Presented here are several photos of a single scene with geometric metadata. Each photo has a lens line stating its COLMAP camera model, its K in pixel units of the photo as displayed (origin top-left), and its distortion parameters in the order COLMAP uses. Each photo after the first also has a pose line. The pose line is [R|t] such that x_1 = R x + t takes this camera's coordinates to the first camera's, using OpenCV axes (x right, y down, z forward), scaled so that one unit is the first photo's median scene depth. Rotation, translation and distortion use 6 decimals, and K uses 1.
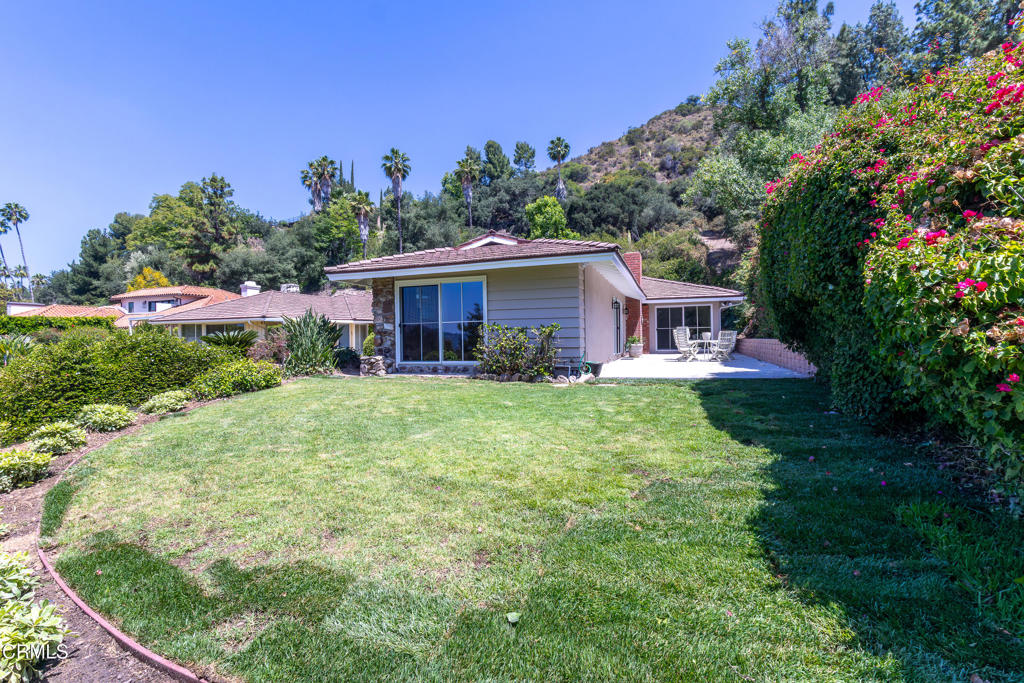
lens RADIAL K [[473.7, 0, 512.5], [0, 473.7, 340.5], [0, 0, 1]] dist [0.003329, 0.001136]
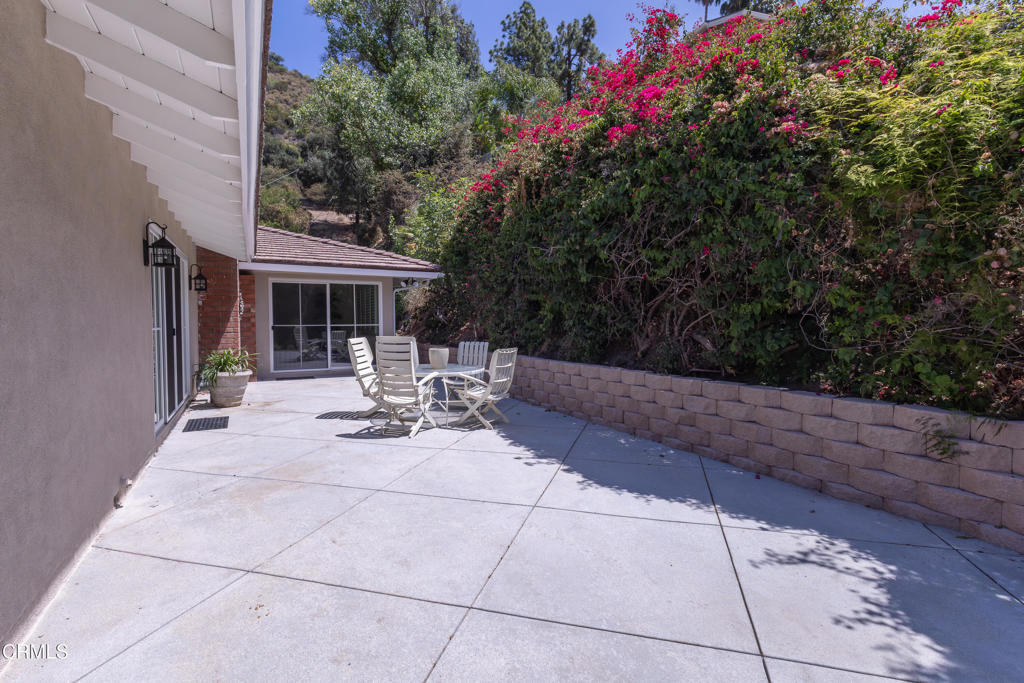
lens RADIAL K [[473.7, 0, 512.2], [0, 473.7, 334.8], [0, 0, 1]] dist [0.003329, 0.001136]
pose [[0.672580, -0.011184, 0.739940, 0.116829], [-0.004204, 0.999812, 0.018933, -0.026747], [-0.740013, -0.015845, 0.672406, 0.513432]]
